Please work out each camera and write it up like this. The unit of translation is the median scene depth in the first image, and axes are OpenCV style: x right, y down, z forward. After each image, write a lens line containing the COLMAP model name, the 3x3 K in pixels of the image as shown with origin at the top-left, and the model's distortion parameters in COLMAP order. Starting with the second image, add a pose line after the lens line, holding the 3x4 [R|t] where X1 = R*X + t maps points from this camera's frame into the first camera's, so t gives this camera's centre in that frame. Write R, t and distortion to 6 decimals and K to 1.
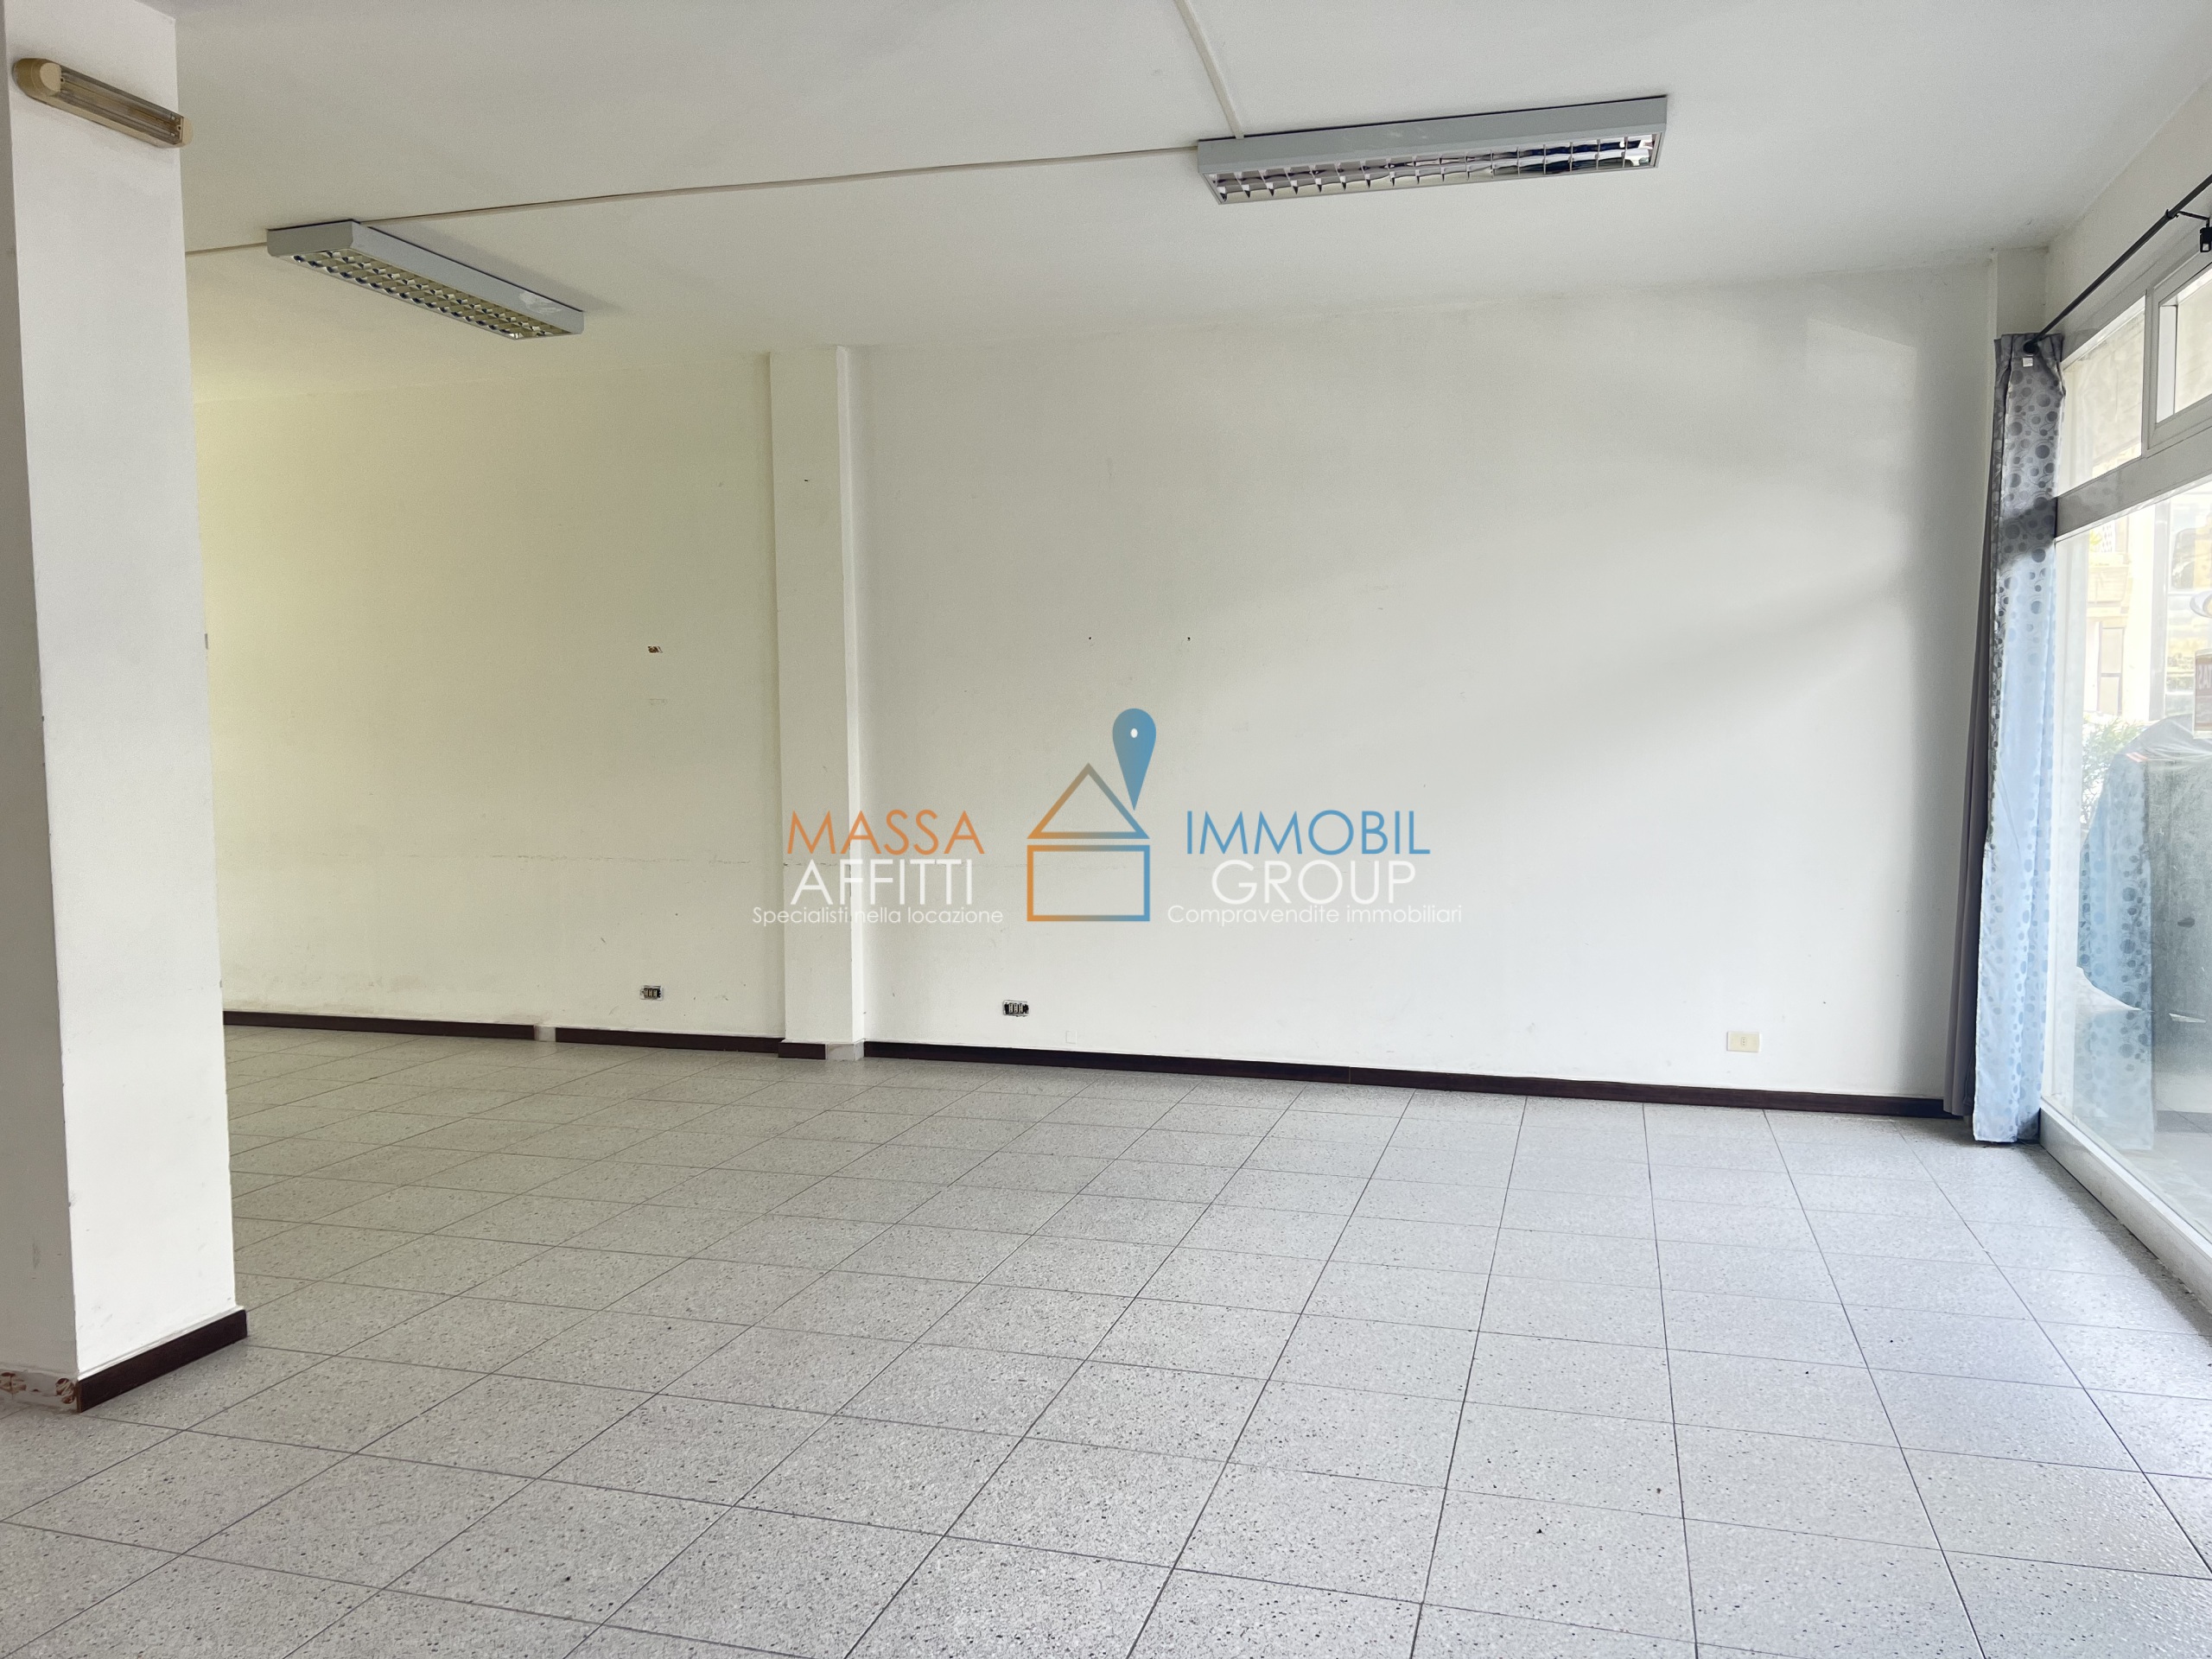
lens RADIAL K [[1660.8, 0, 1097.8], [0, 1660.8, 840.8], [0, 0, 1]] dist [0.050282, -0.057265]
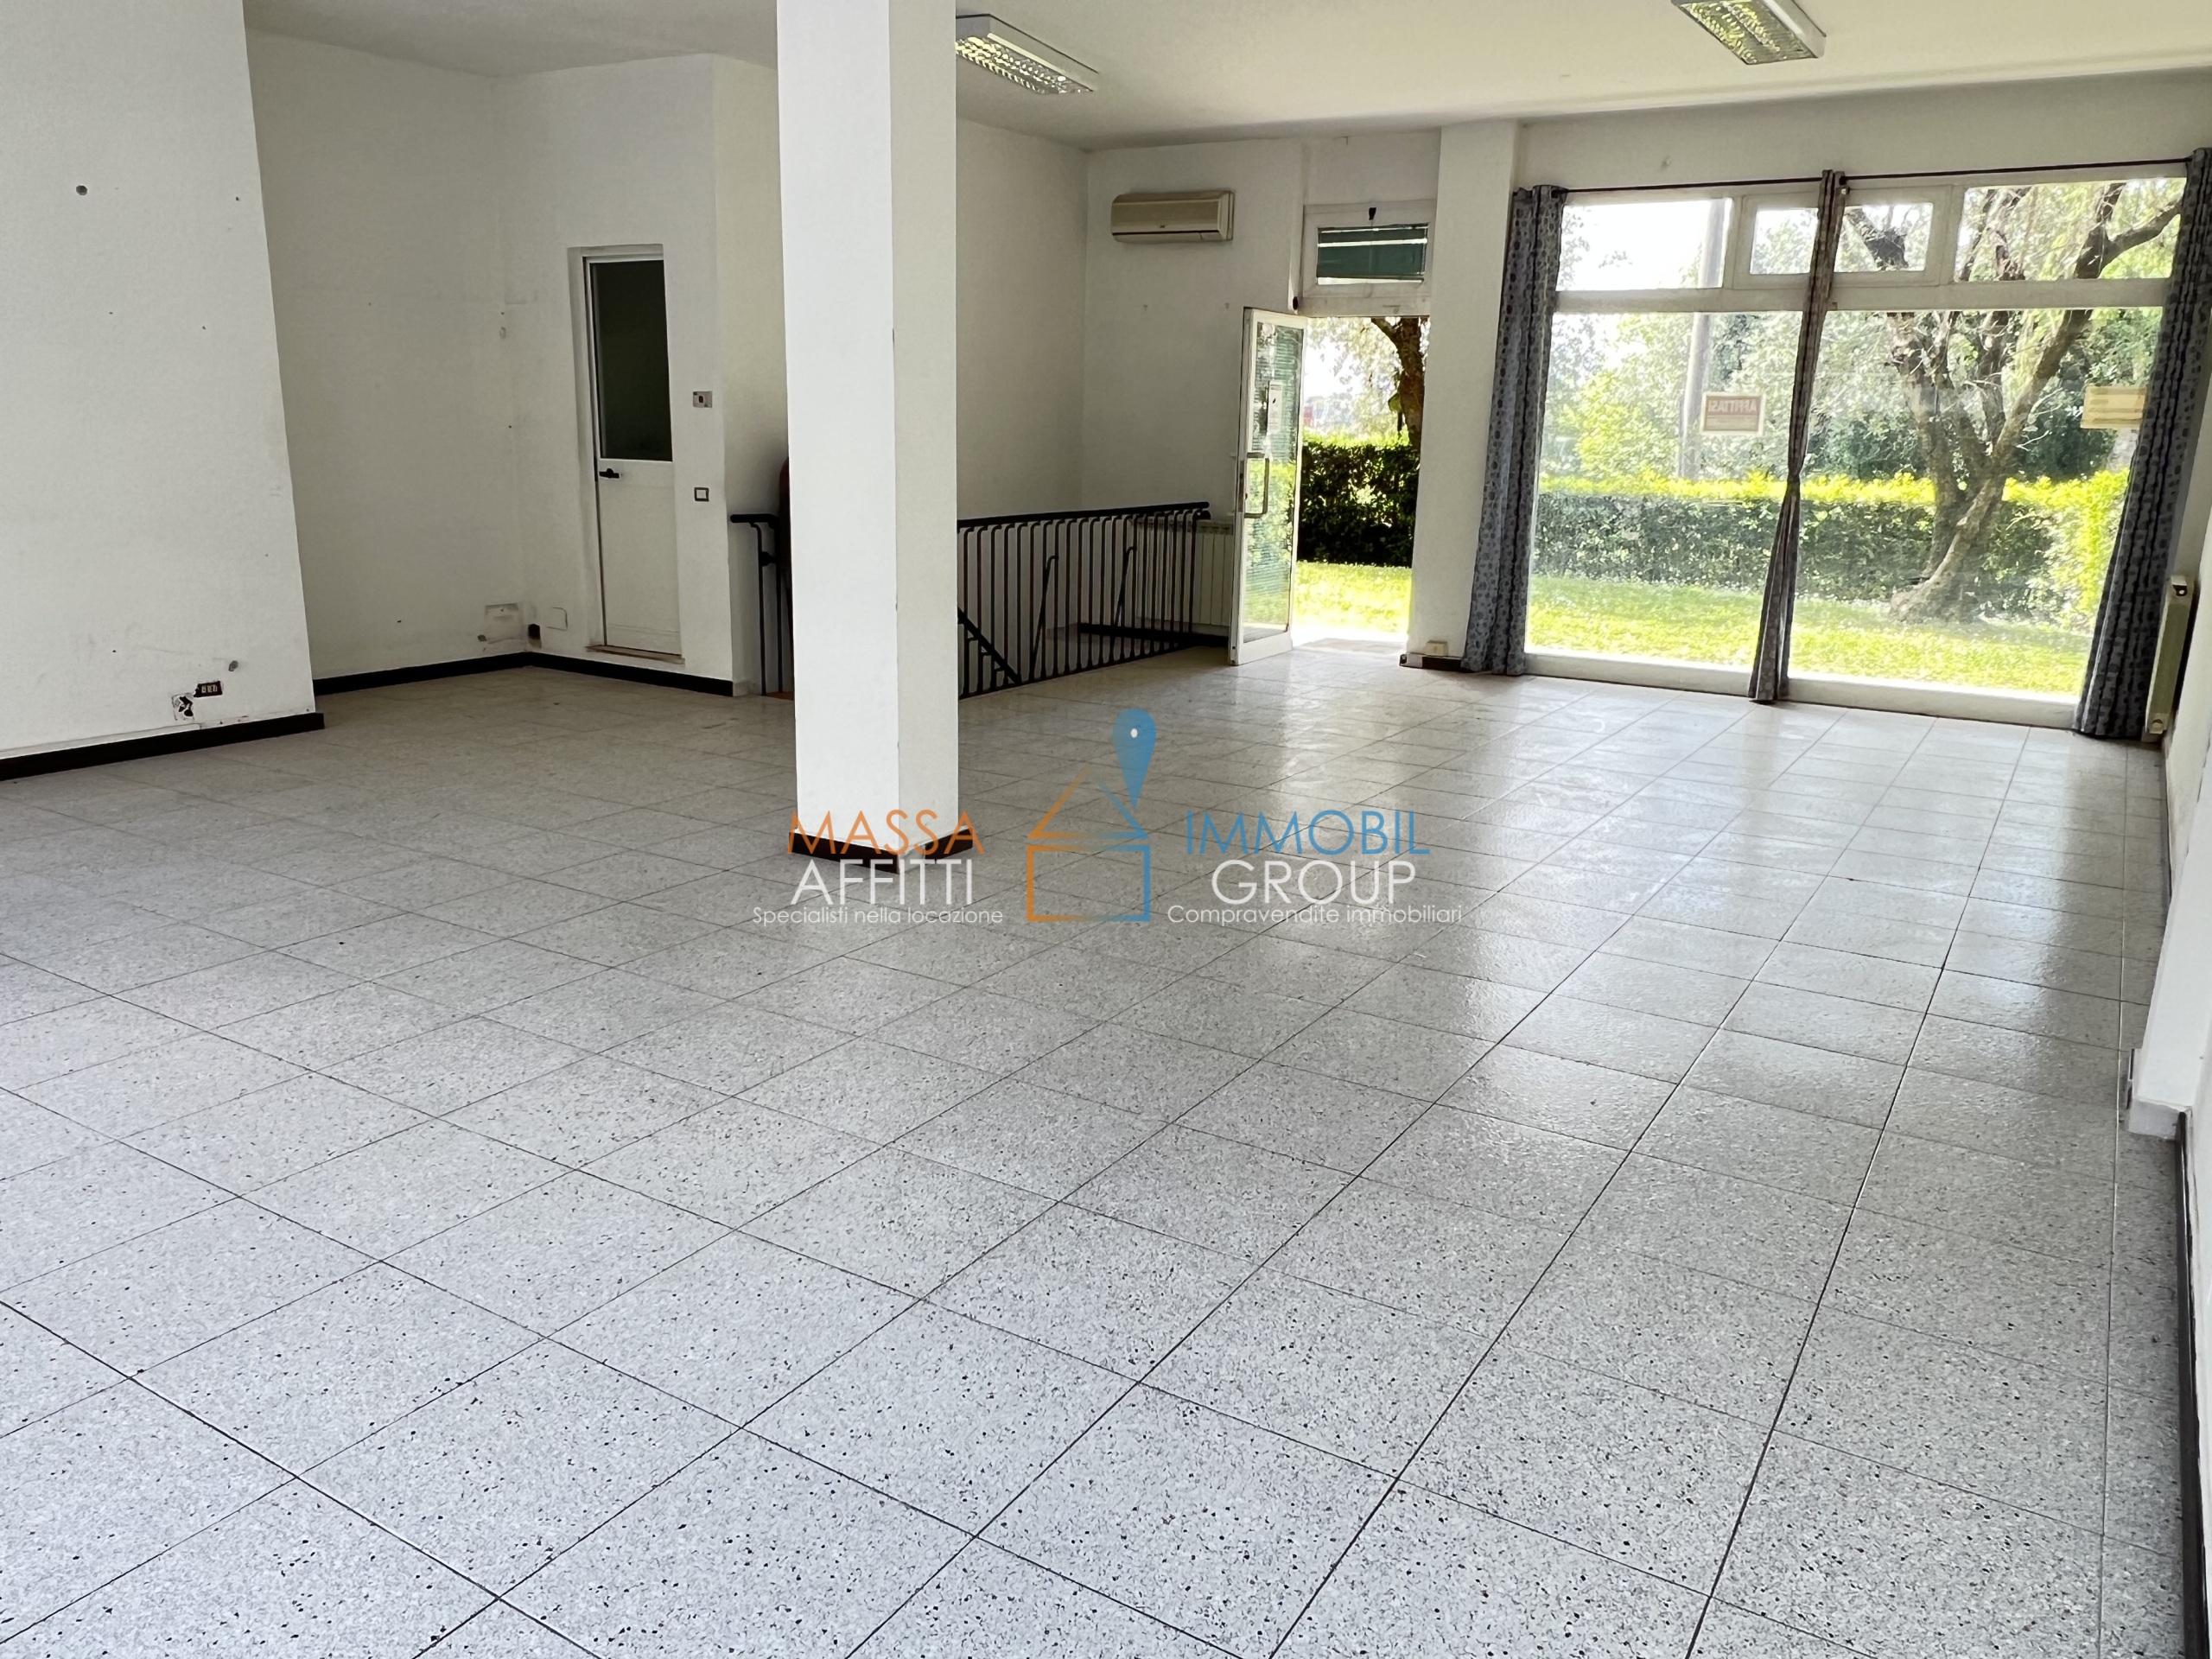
lens RADIAL K [[1628.9, 0, 1104.1], [0, 1628.9, 830.3], [0, 0, 1]] dist [0.004485, -0.005640]
pose [[-0.264443, 0.243086, -0.933263, 0.656387], [-0.084519, 0.958147, 0.273516, -0.107342], [0.960691, 0.151207, -0.232830, 1.464109]]
